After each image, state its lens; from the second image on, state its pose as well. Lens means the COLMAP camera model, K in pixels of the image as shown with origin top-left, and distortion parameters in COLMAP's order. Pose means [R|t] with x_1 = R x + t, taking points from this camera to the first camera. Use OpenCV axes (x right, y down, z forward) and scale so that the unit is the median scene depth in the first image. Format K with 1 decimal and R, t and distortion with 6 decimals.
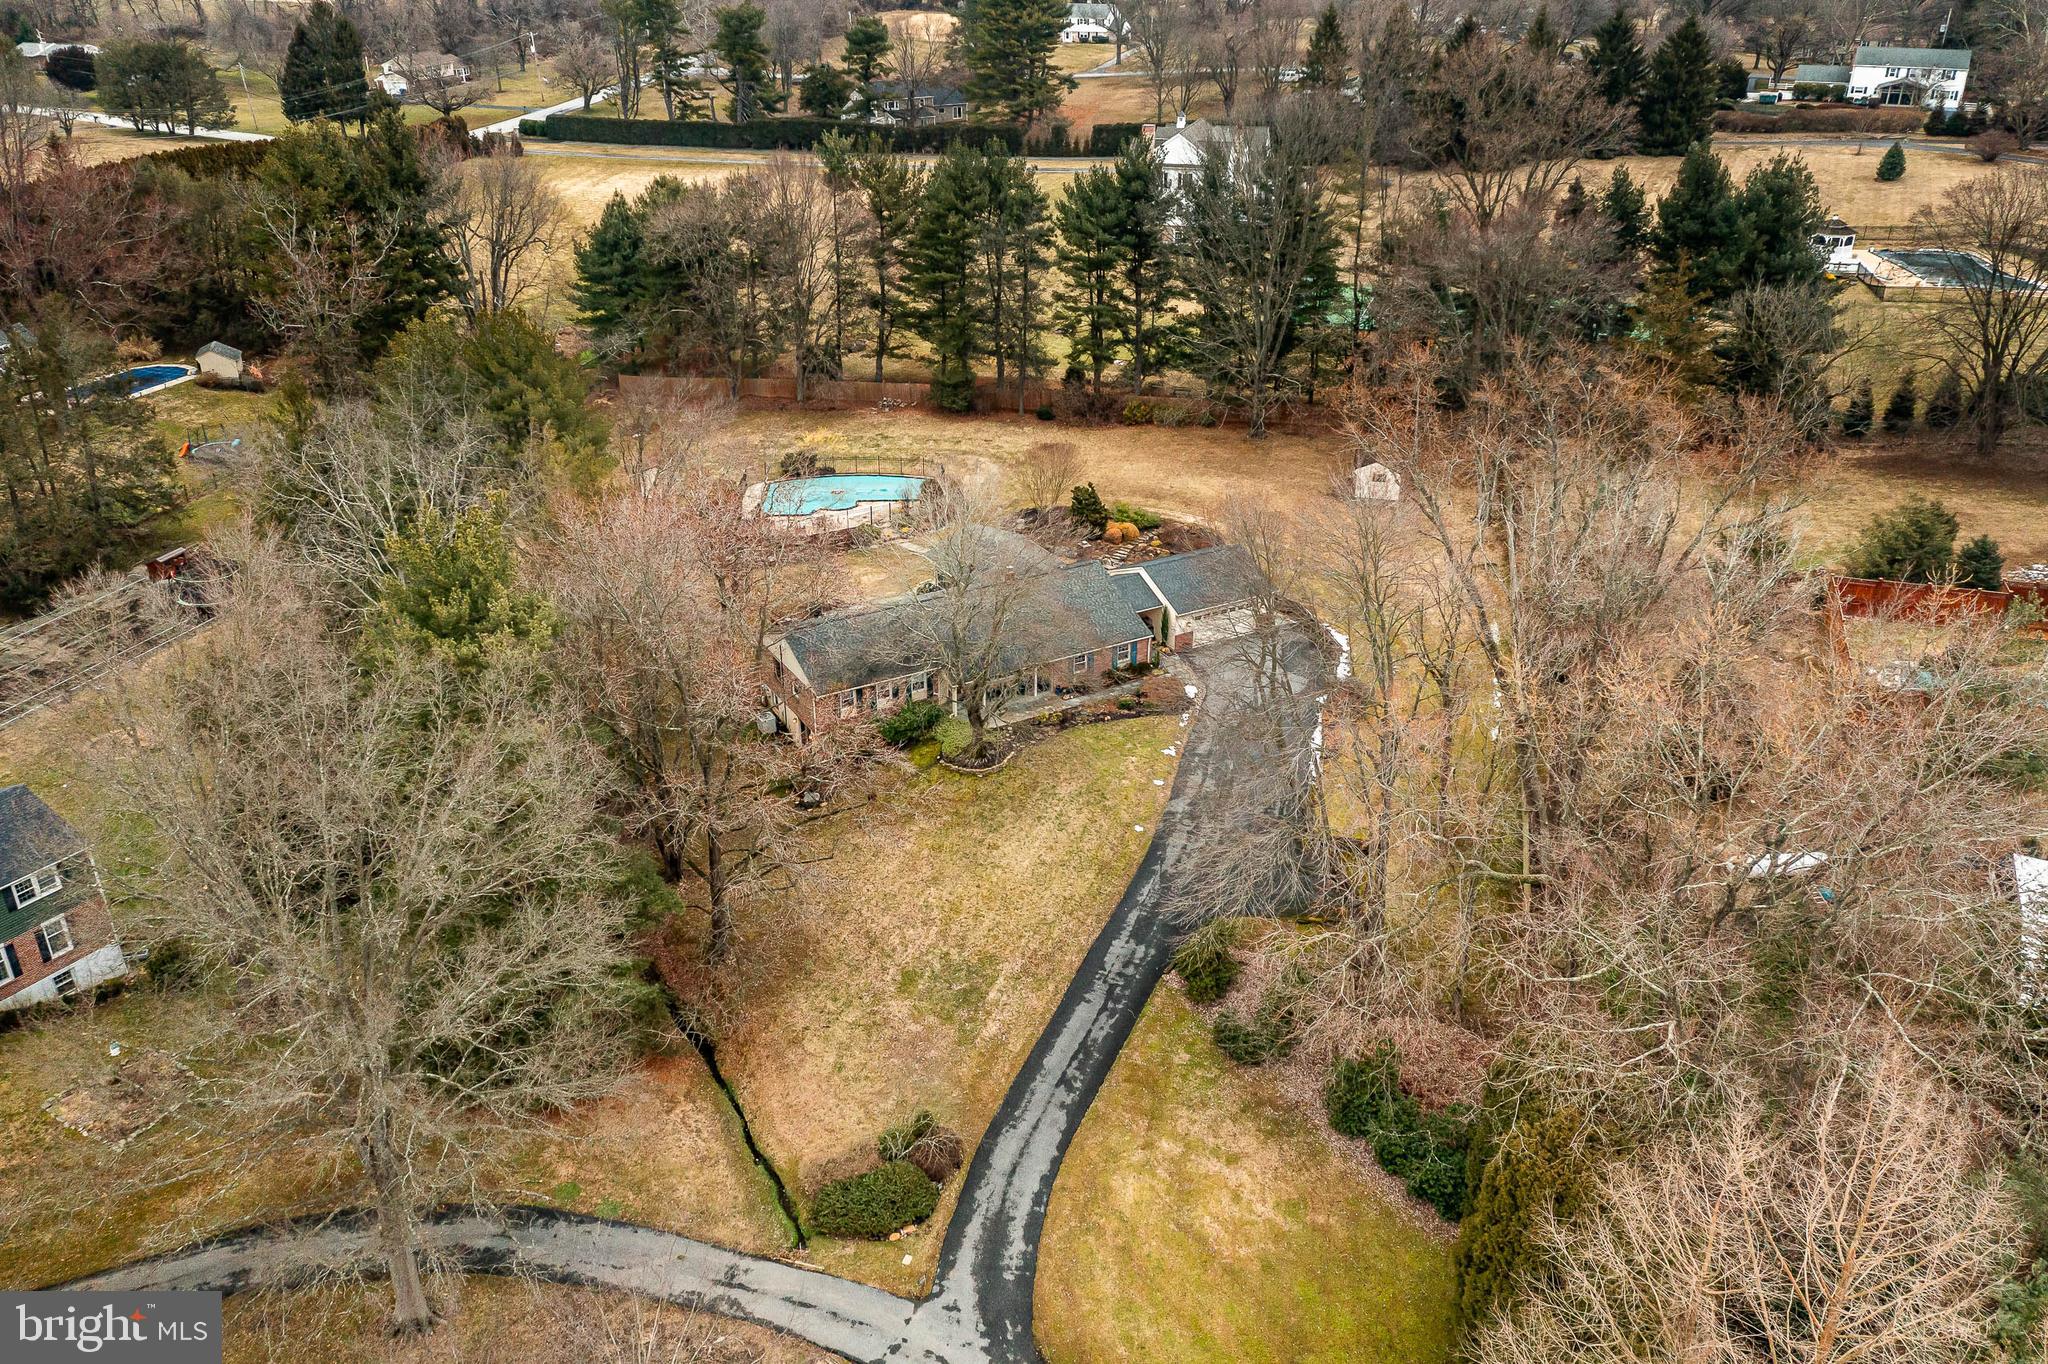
lens RADIAL K [[1609.2, 0, 1020.5], [0, 1609.2, 682.9], [0, 0, 1]] dist [-0.012356, 0.052034]
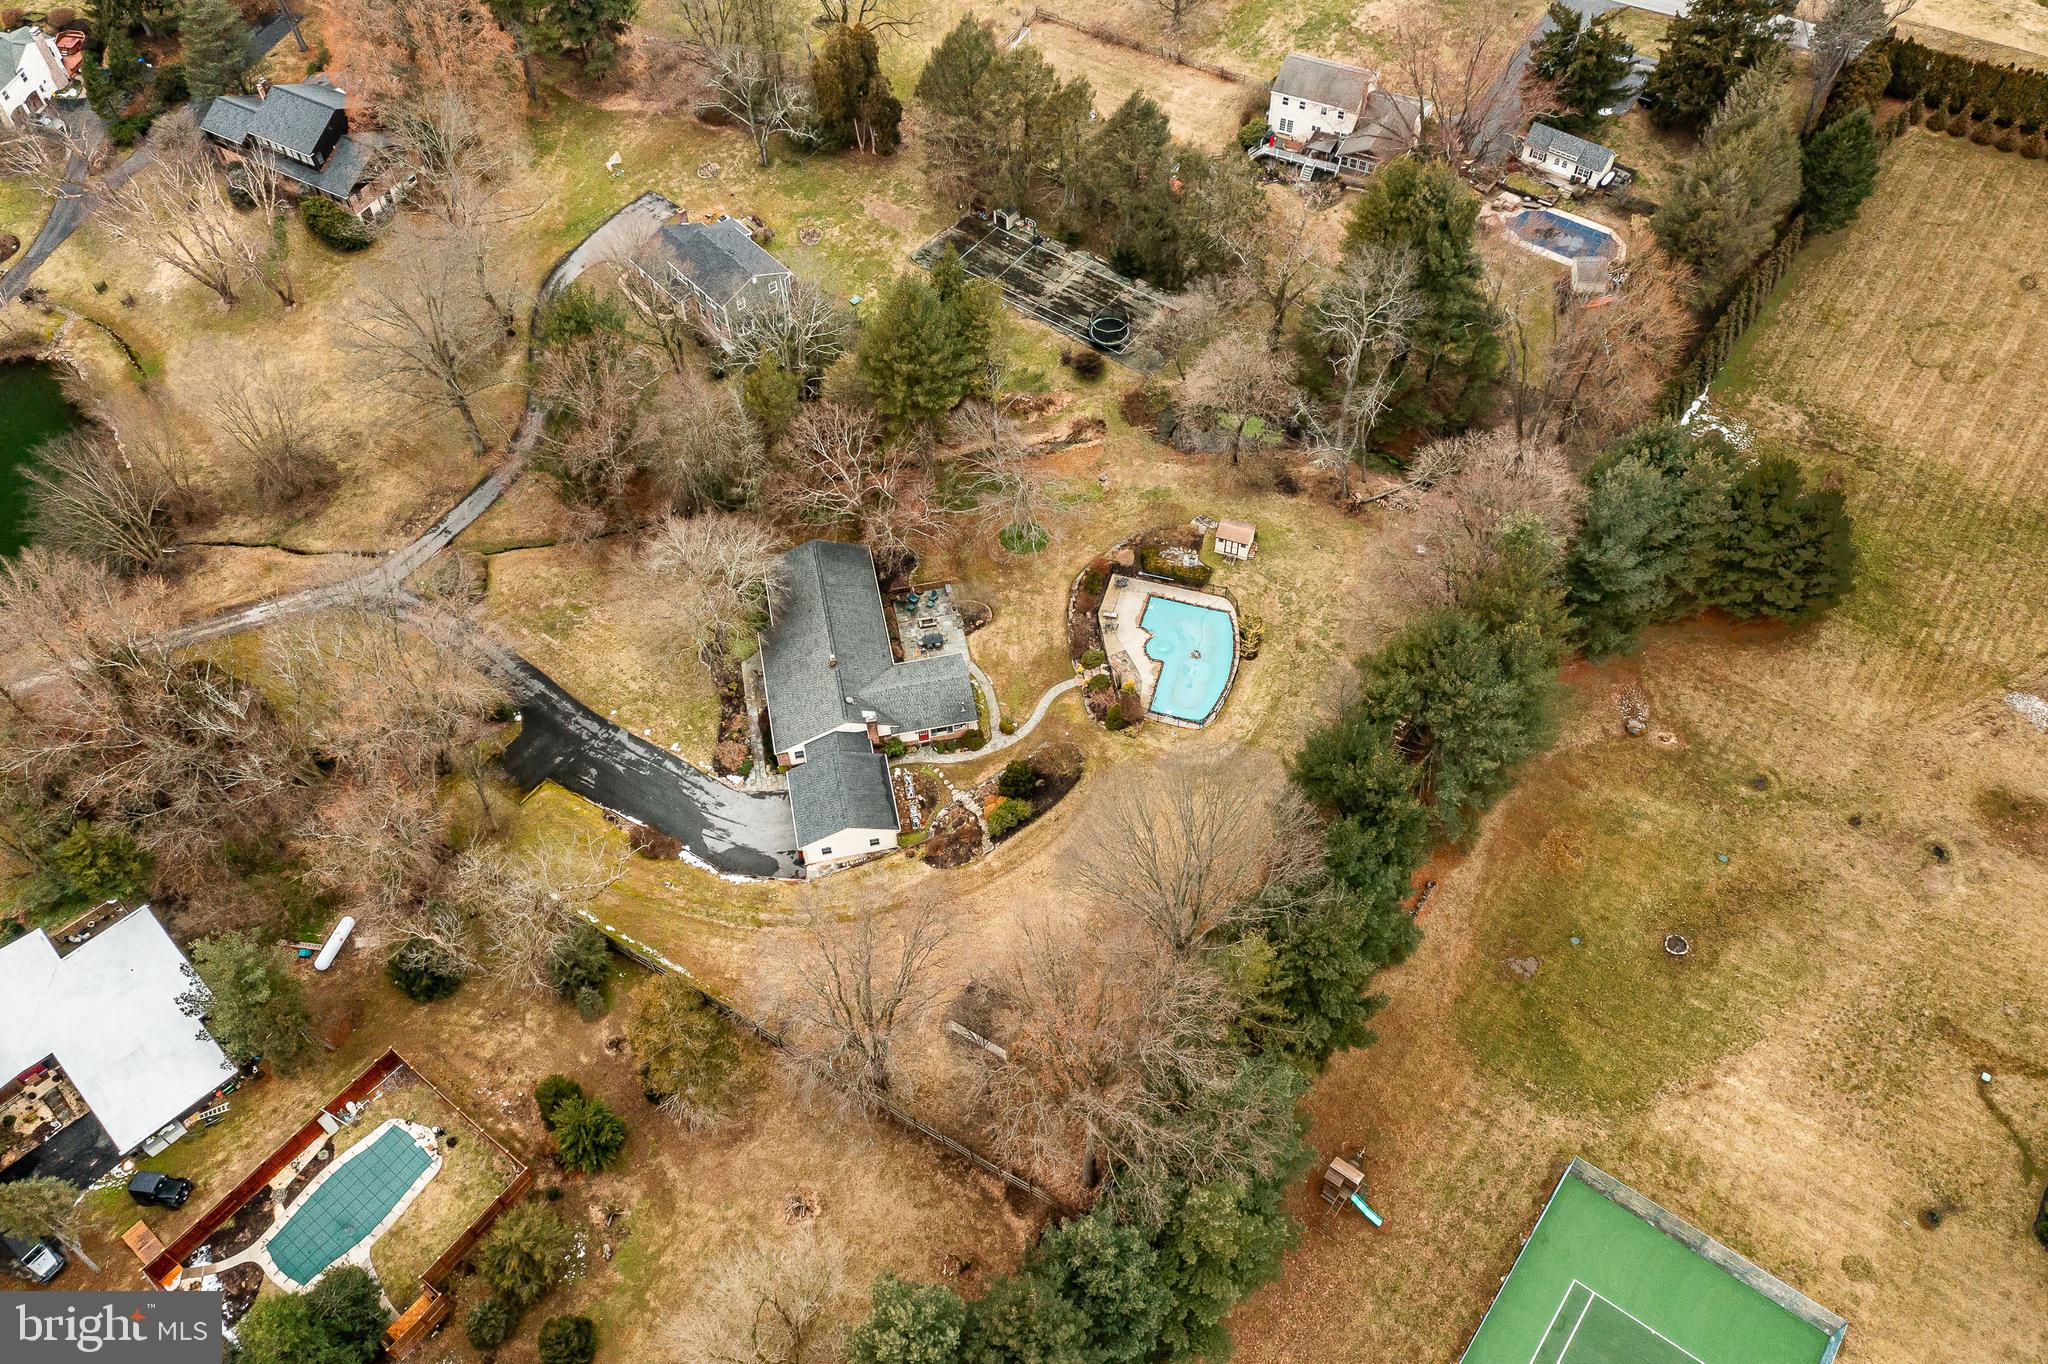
lens RADIAL K [[1609.2, 0, 1020.5], [0, 1609.2, 682.9], [0, 0, 1]] dist [-0.012356, 0.052034]
pose [[-0.305109, 0.759405, -0.574641, 1.143978], [-0.408002, 0.440991, 0.799413, -1.864839], [0.860490, 0.478363, 0.175289, 1.341864]]
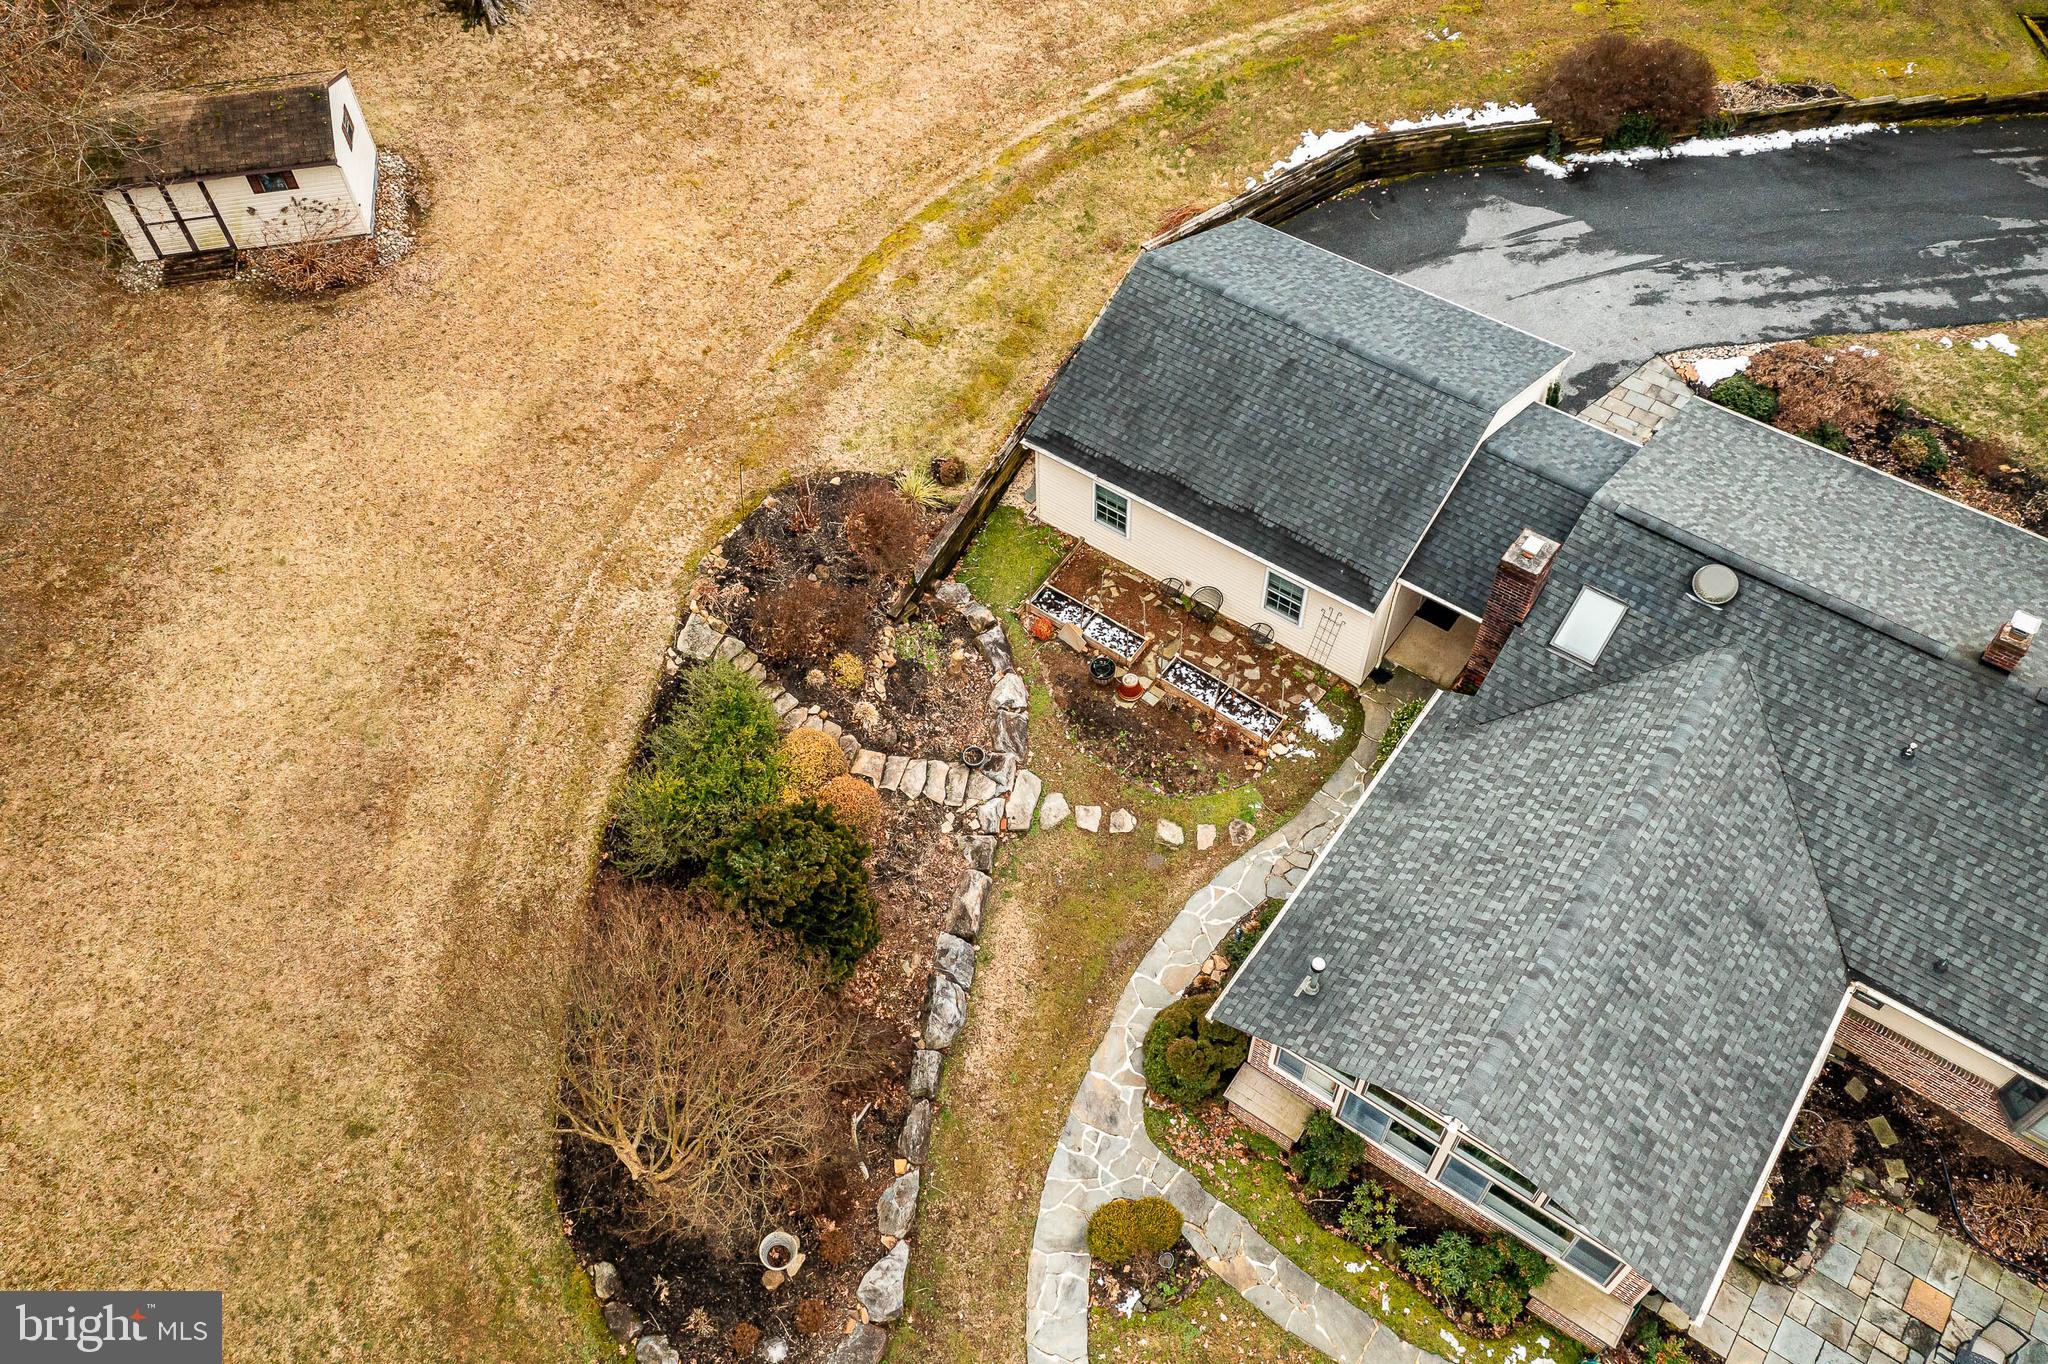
lens RADIAL K [[1609.2, 0, 1020.5], [0, 1609.2, 682.9], [0, 0, 1]] dist [-0.012356, 0.052034]
pose [[-0.411516, -0.723457, 0.554314, -0.129262], [0.427517, 0.383910, 0.818439, -0.499882], [-0.804912, 0.573779, 0.151305, 1.618394]]
